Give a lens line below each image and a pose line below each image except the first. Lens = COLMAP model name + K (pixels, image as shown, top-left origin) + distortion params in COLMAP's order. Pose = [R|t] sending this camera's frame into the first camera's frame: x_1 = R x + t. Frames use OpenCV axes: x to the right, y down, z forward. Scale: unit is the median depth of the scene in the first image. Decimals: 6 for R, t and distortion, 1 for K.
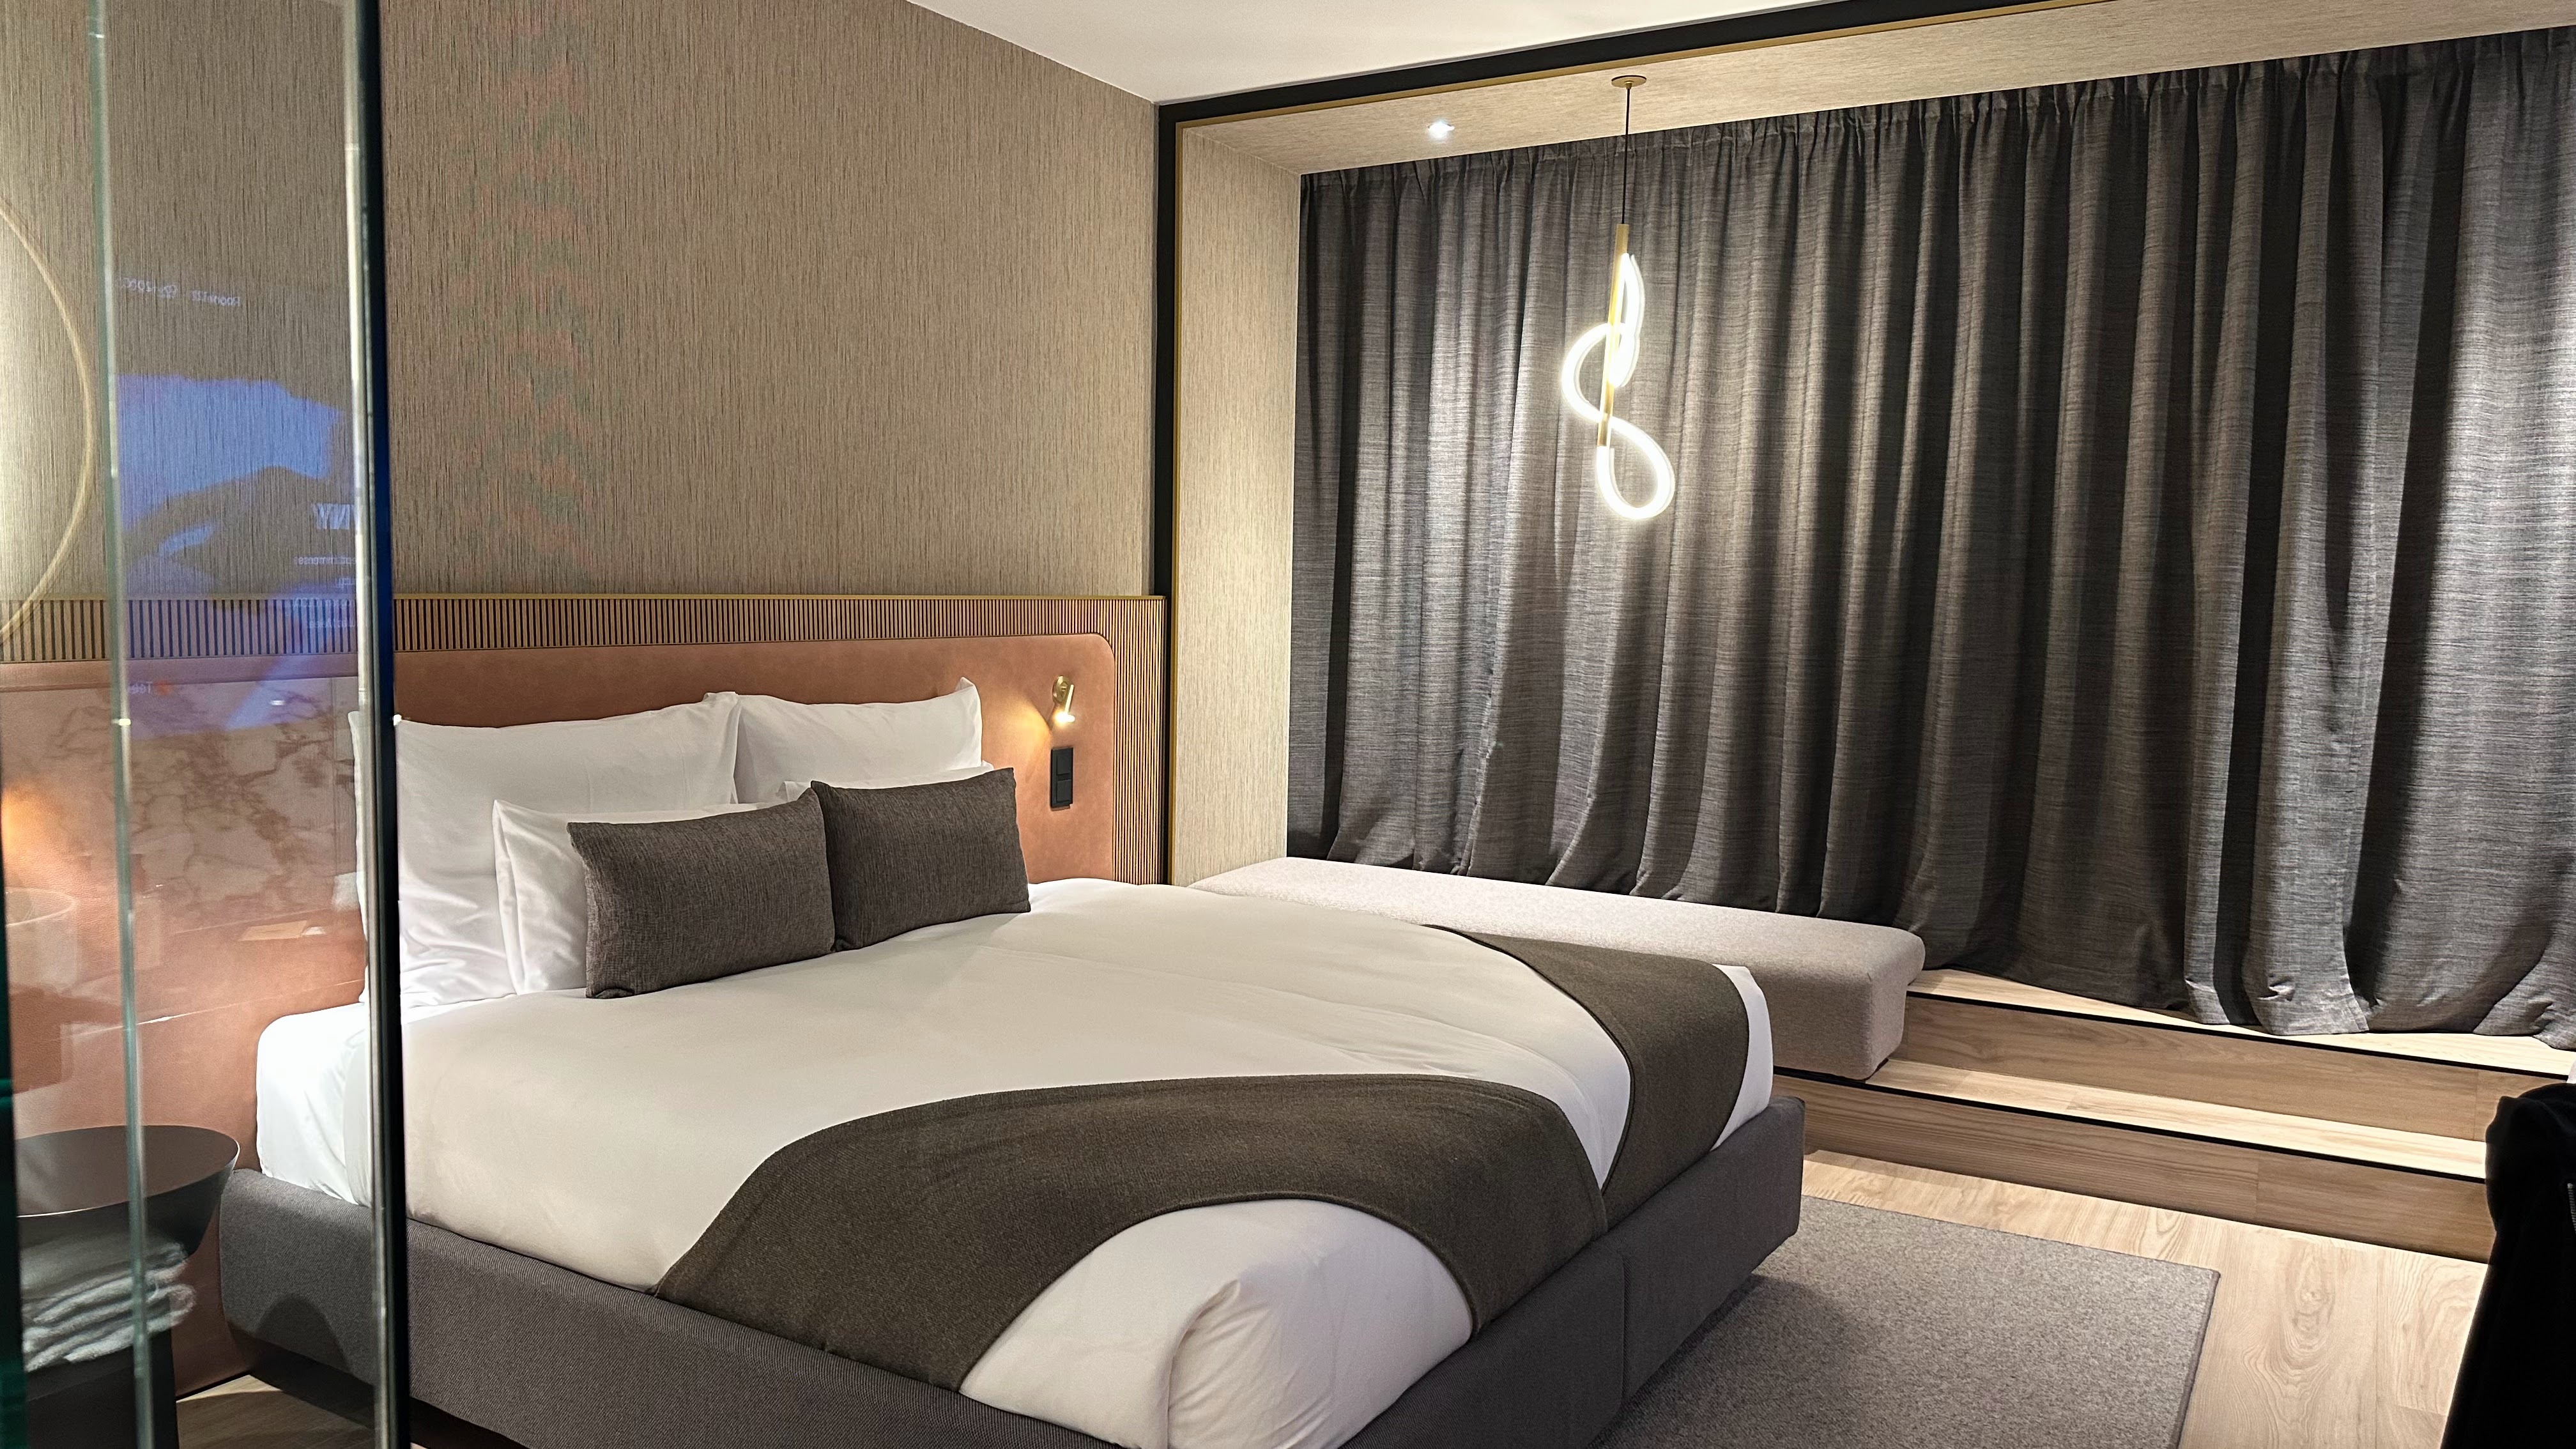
lens RADIAL K [[1822.0, 0, 1288.0], [0, 1822.0, 724.5], [0, 0, 1]] dist [0.068138, -0.099663]
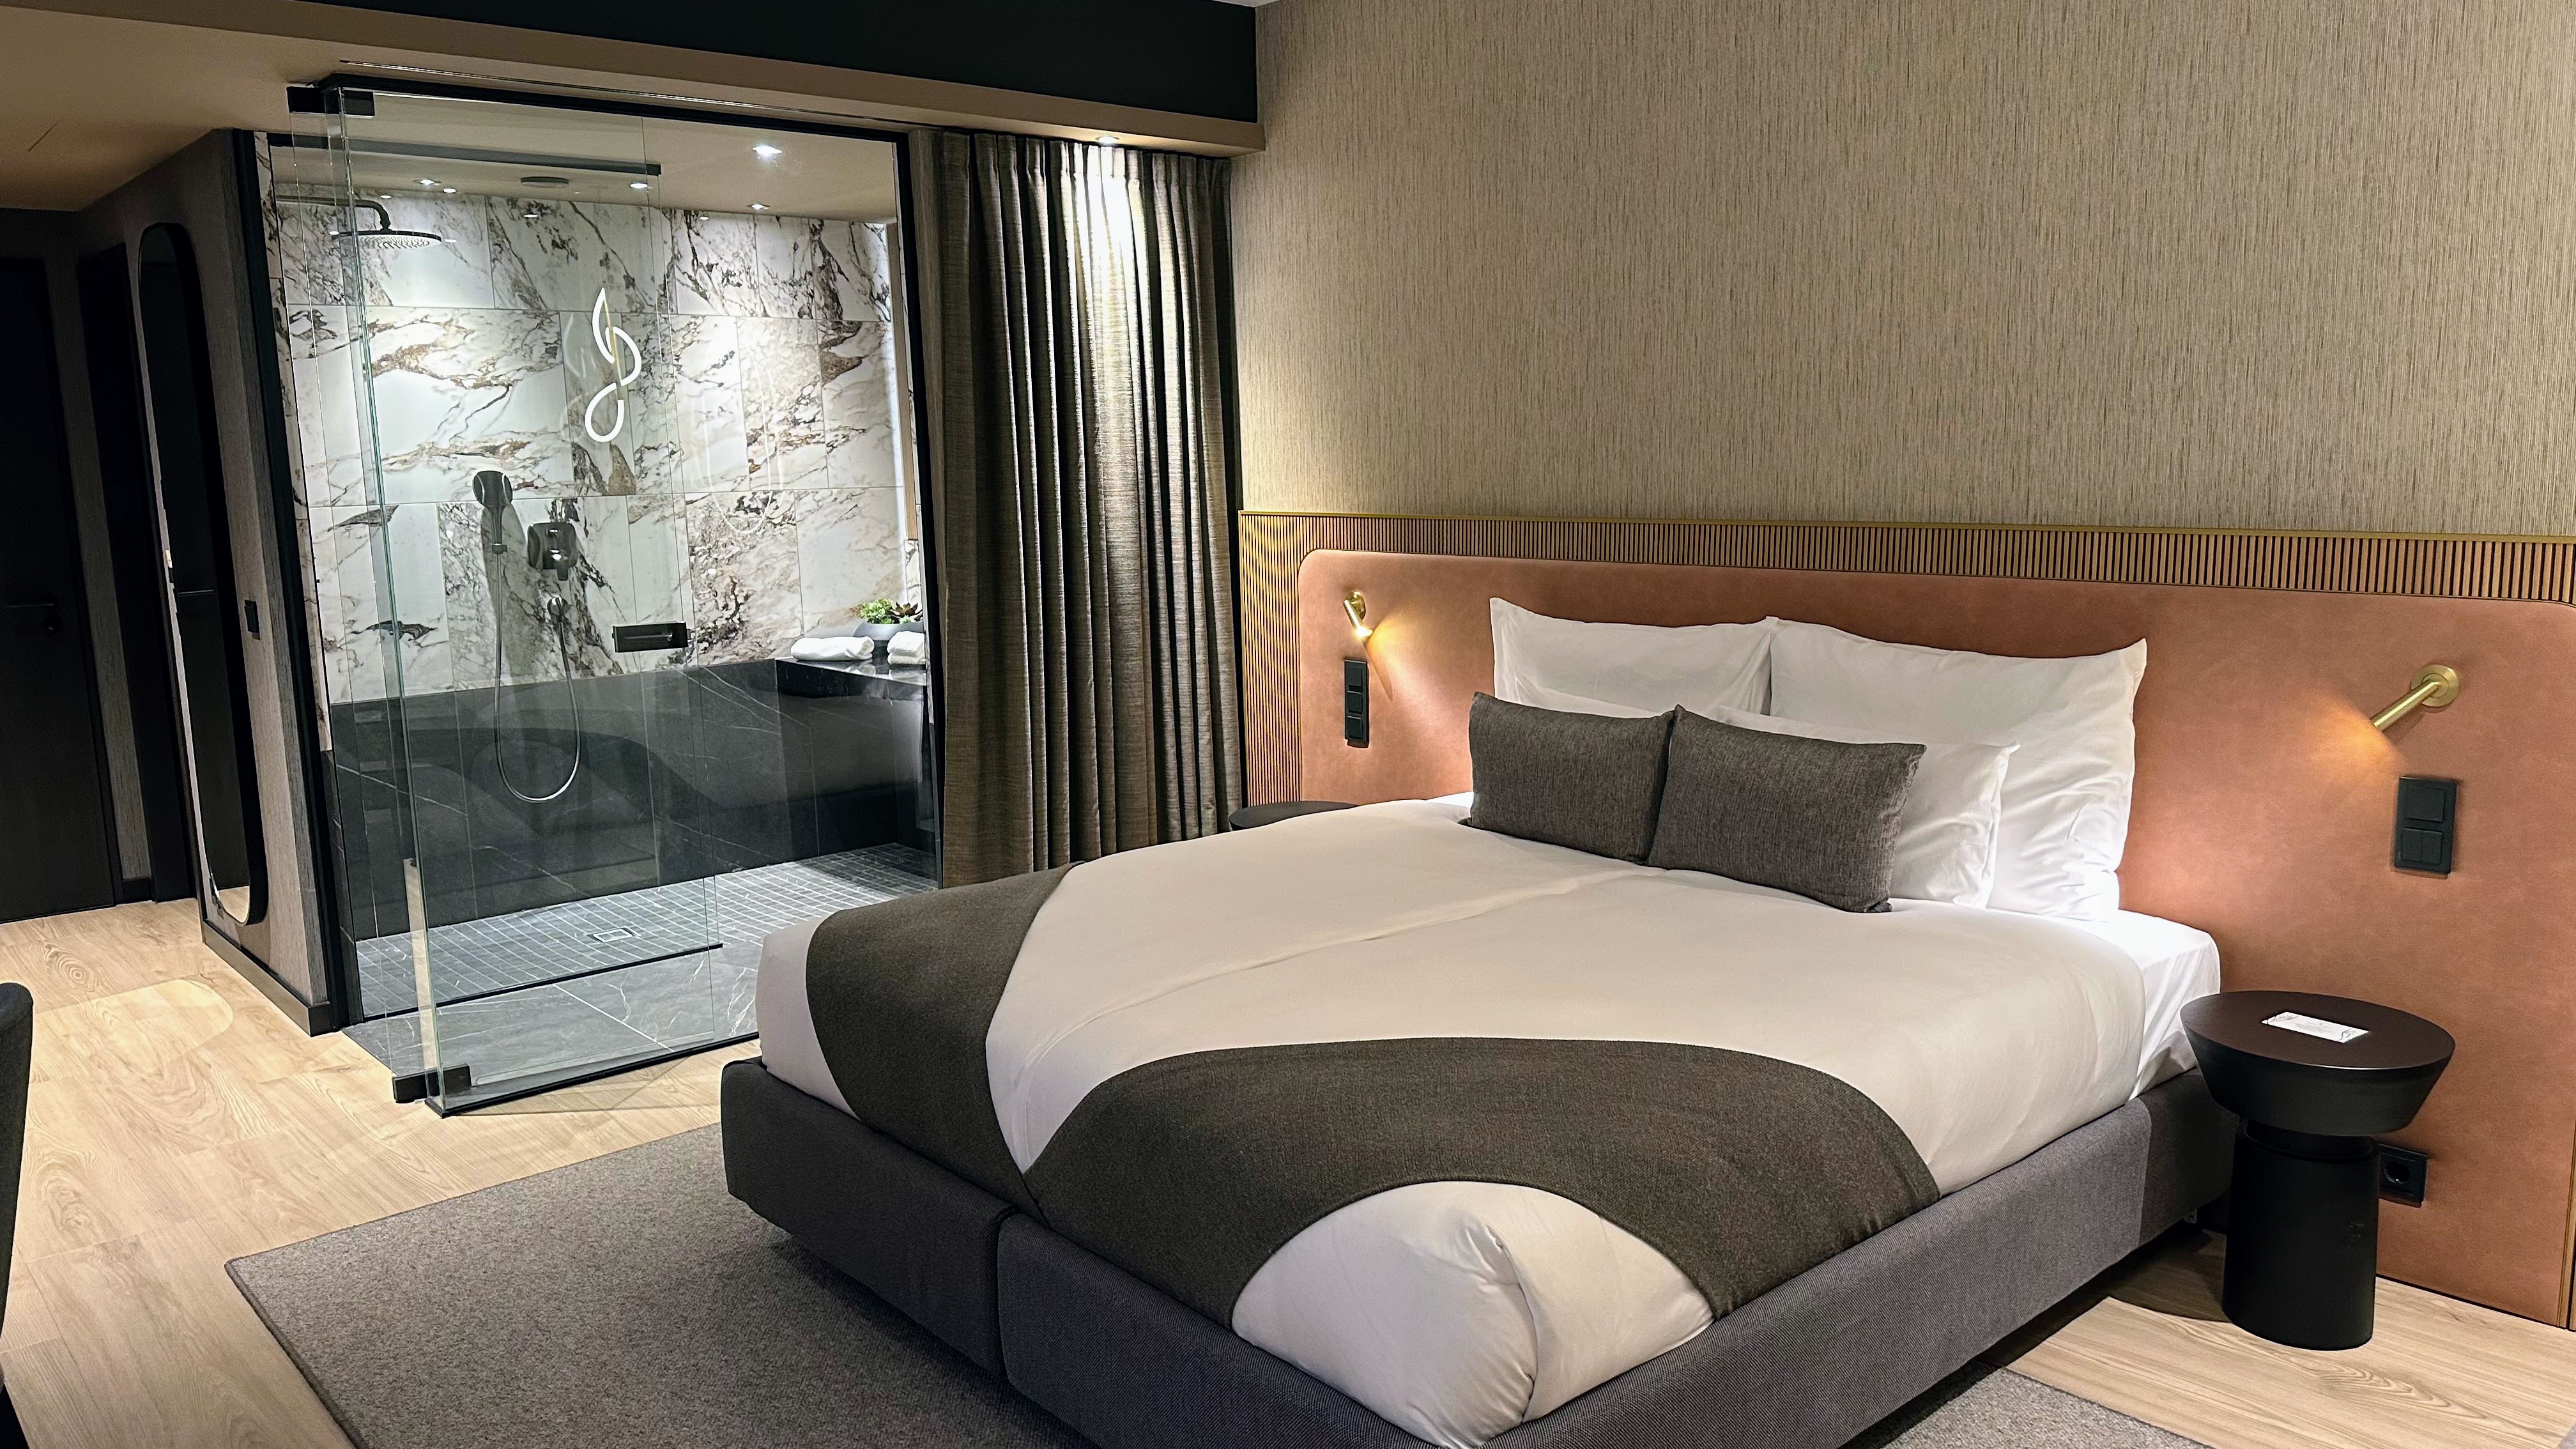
lens RADIAL K [[1822.0, 0, 1288.0], [0, 1822.0, 724.5], [0, 0, 1]] dist [0.068138, -0.099663]
pose [[-0.308546, 0.159351, -0.937767, 0.701852], [-0.038107, 0.983006, 0.179576, -0.123006], [0.950446, 0.091143, -0.297230, 0.958147]]
